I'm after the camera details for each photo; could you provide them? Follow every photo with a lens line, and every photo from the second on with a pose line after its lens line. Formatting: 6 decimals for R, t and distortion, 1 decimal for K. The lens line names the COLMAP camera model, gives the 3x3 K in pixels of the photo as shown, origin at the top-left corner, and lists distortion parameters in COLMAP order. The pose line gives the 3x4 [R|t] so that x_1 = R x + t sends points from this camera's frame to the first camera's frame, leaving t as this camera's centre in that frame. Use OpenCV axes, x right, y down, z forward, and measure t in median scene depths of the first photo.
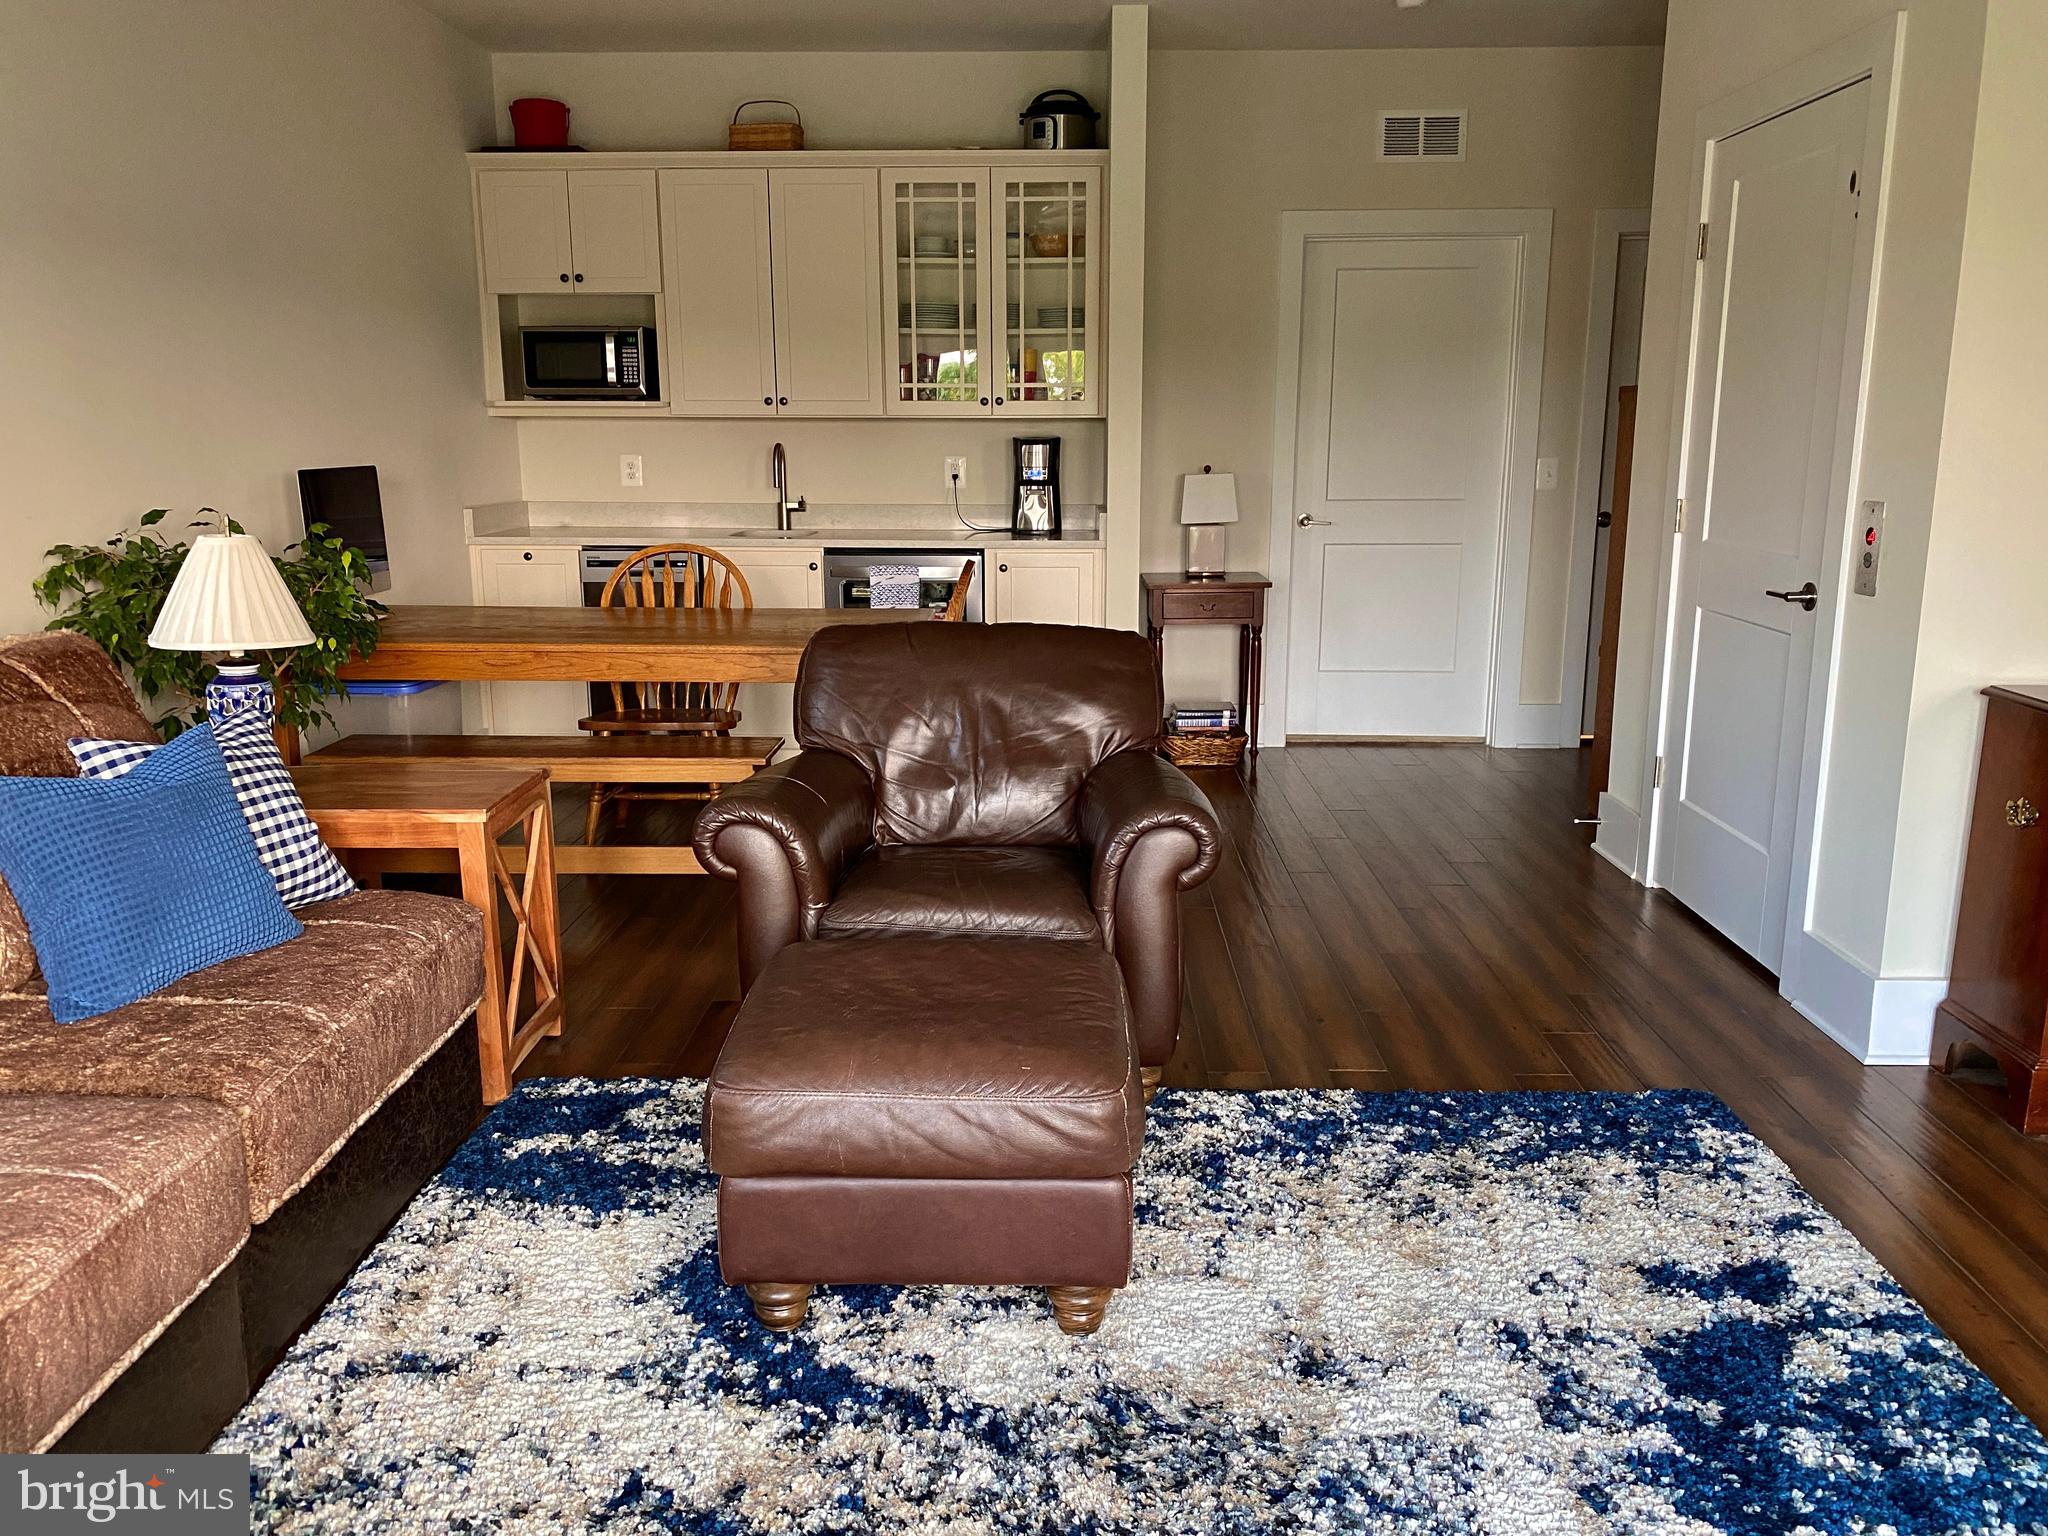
lens RADIAL K [[1575.0, 0, 1024.0], [0, 1575.0, 768.0], [0, 0, 1]] dist [0.013239, 0.006024]
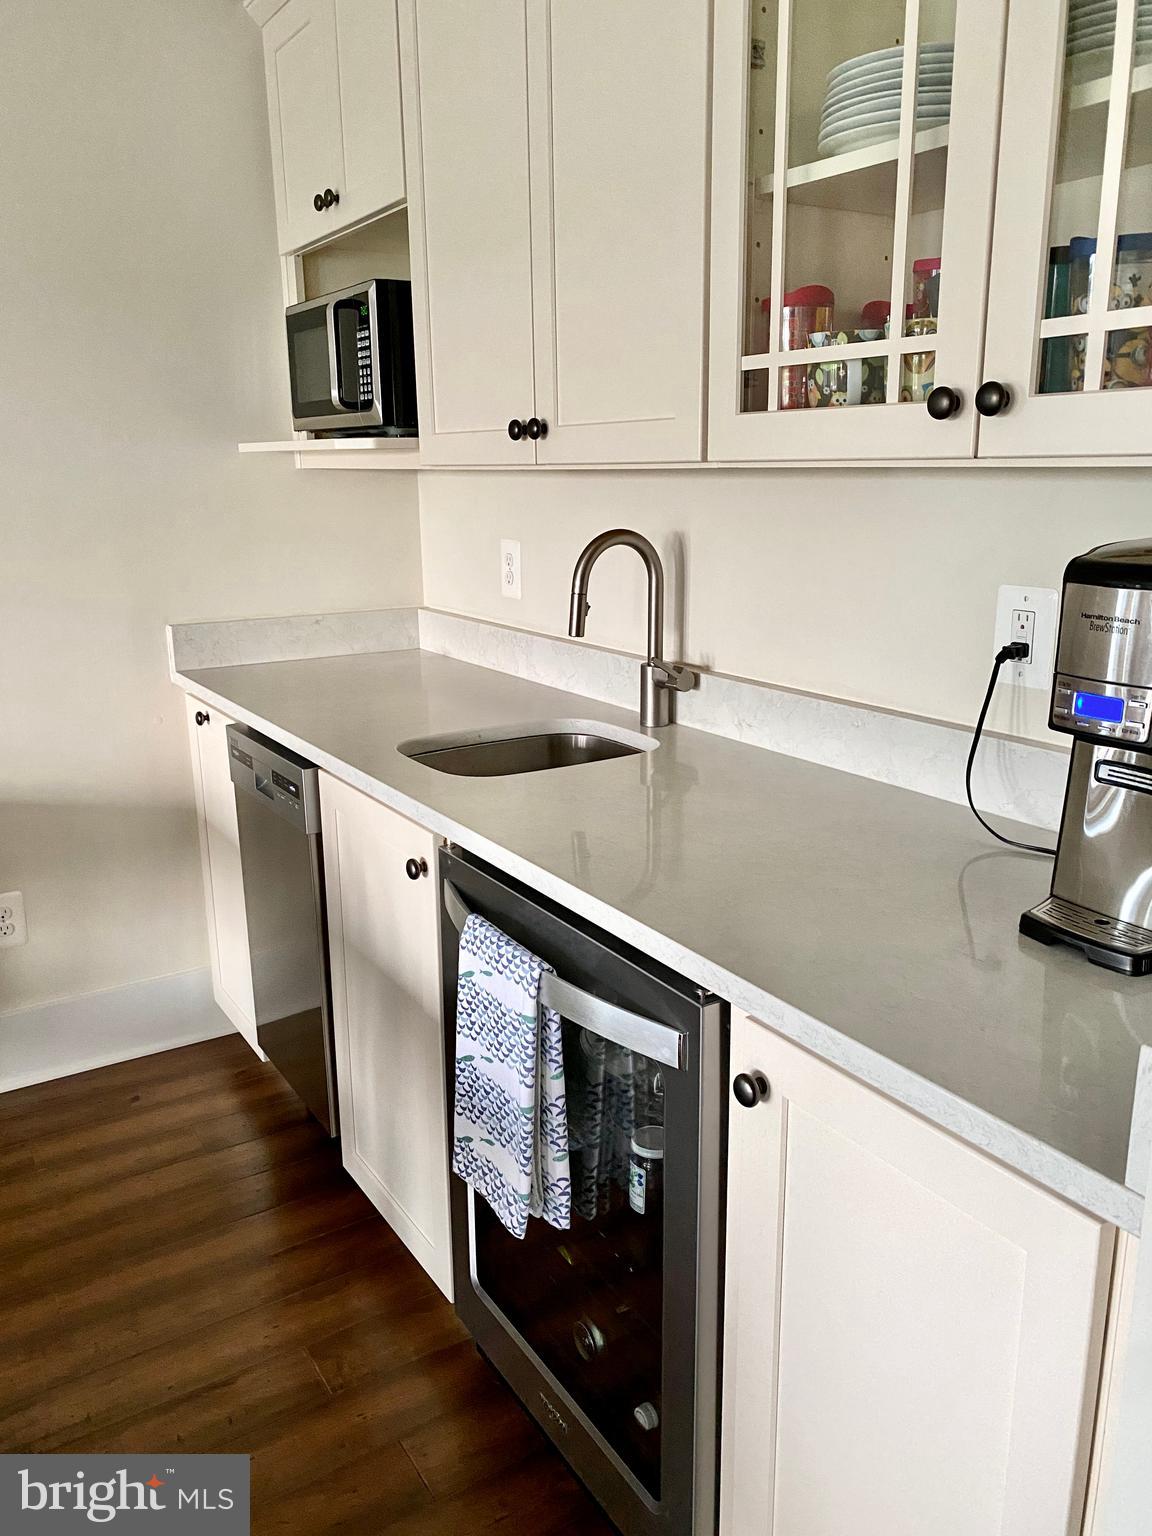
lens RADIAL K [[1181.3, 0, 576.0], [0, 1181.3, 768.0], [0, 0, 1]] dist [0.013239, 0.006024]
pose [[0.542847, 0.202239, -0.815118, 0.225153], [-0.165636, 0.977291, 0.132167, -0.388613], [0.823336, 0.063266, 0.564017, 1.728309]]
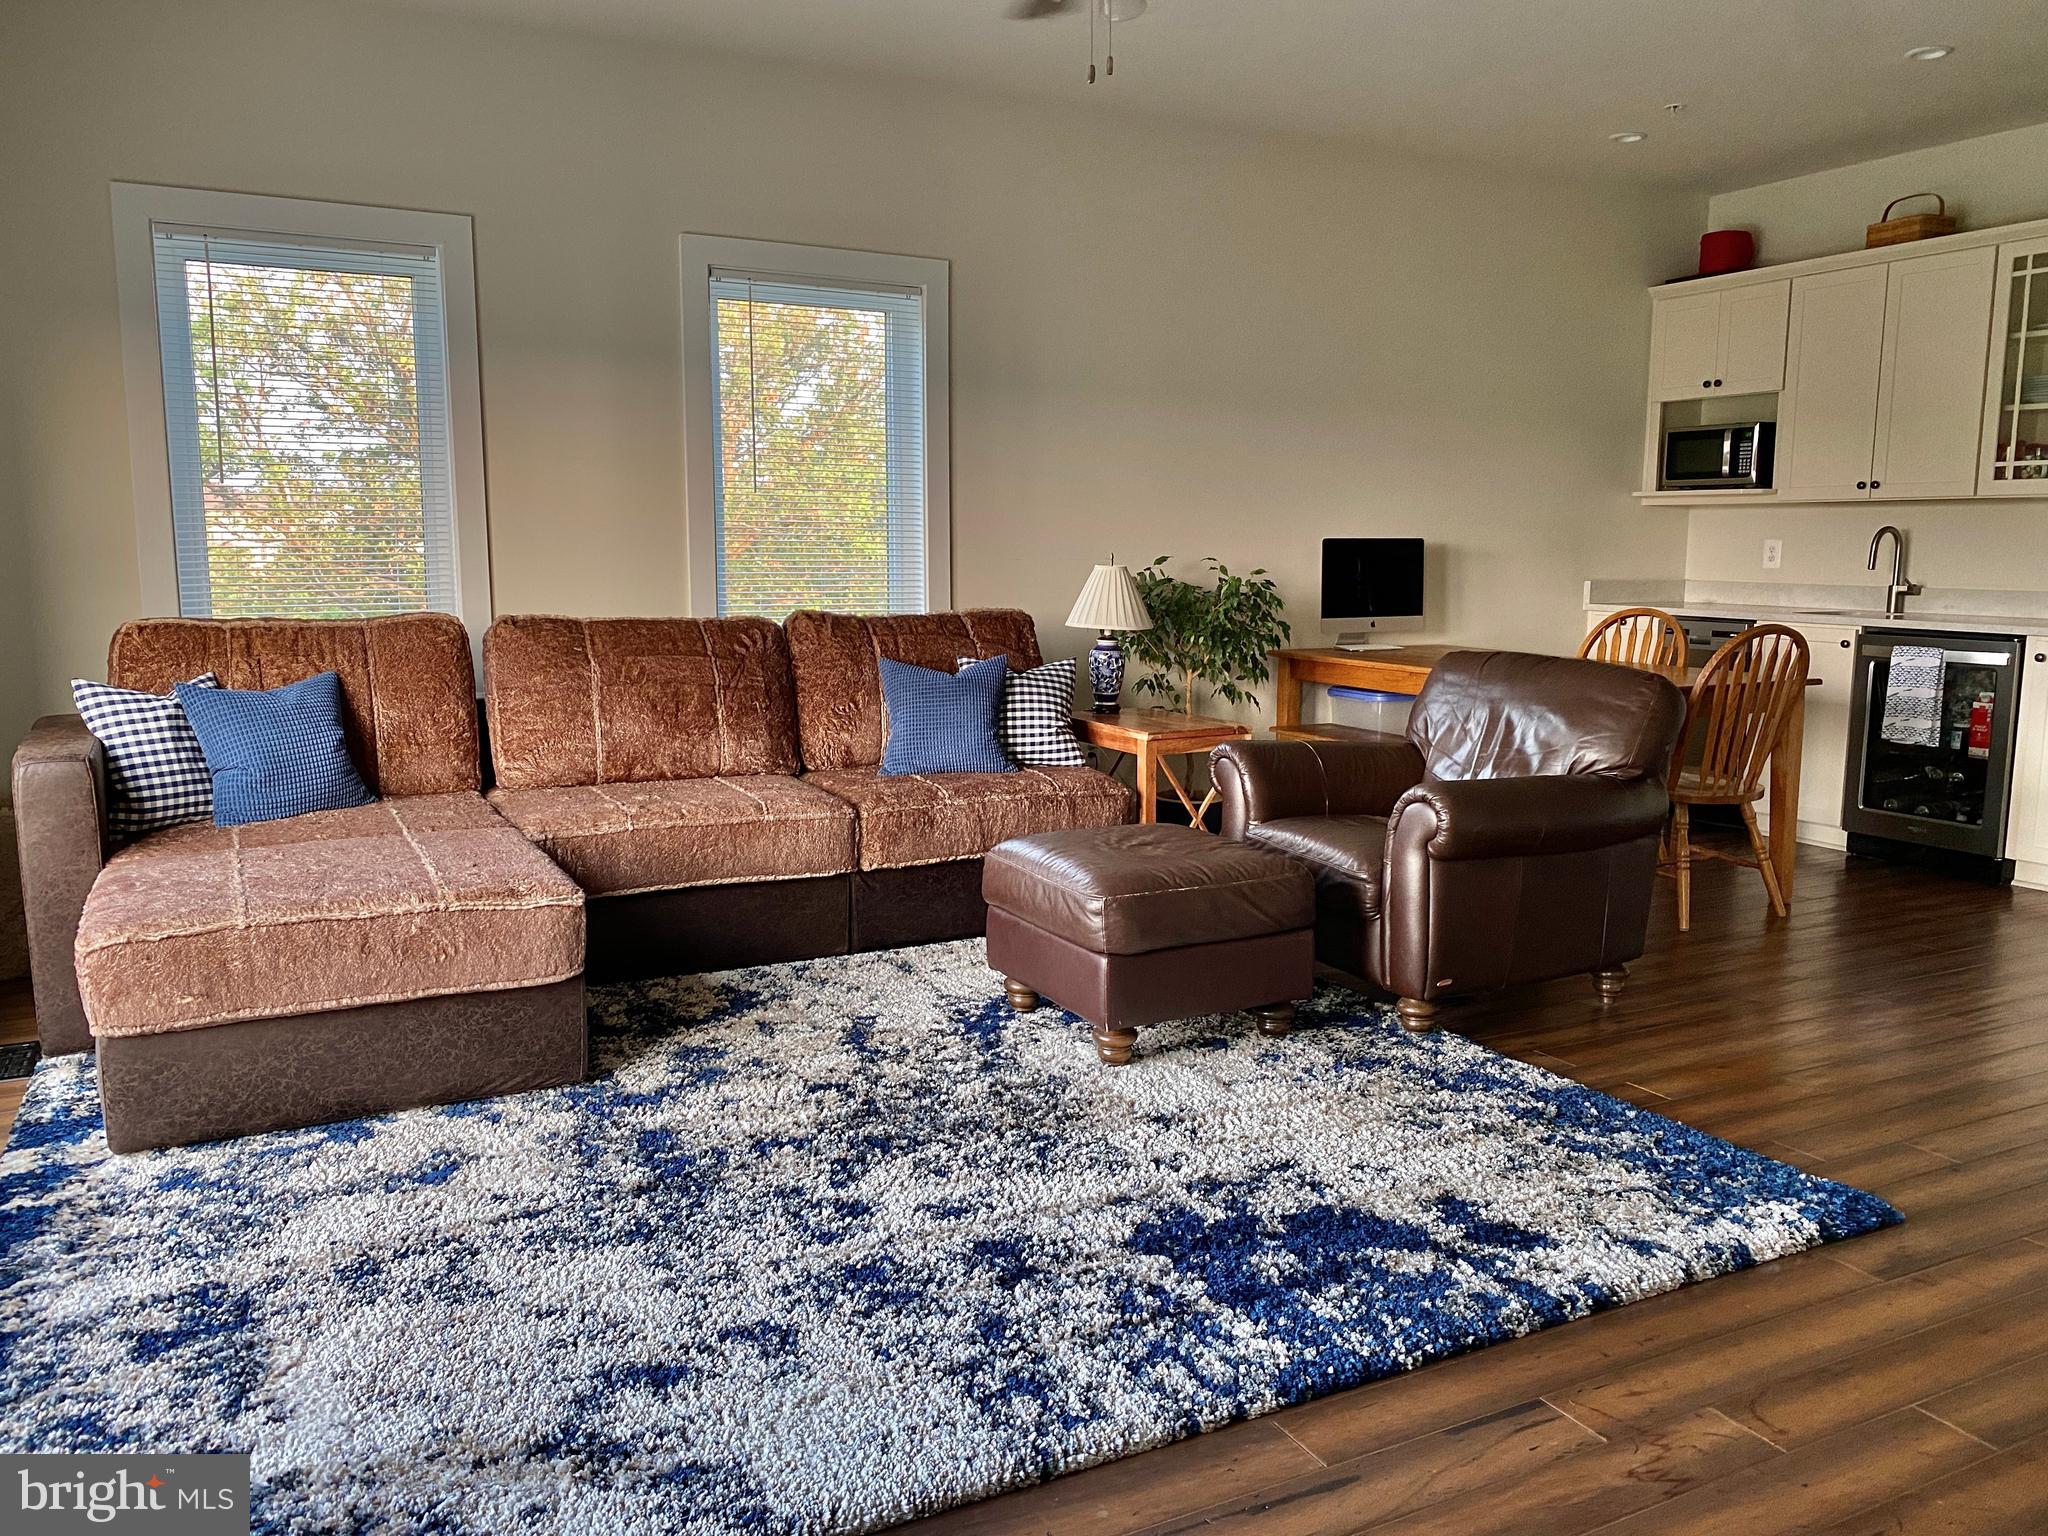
lens RADIAL K [[1562.4, 0, 1024.0], [0, 1562.4, 768.0], [0, 0, 1]] dist [0.103426, -0.136045]
pose [[0.469587, 0.128105, -0.873543, 1.039597], [-0.193685, 0.980263, 0.039637, 0.024641], [0.861379, 0.150579, 0.485130, 0.116726]]
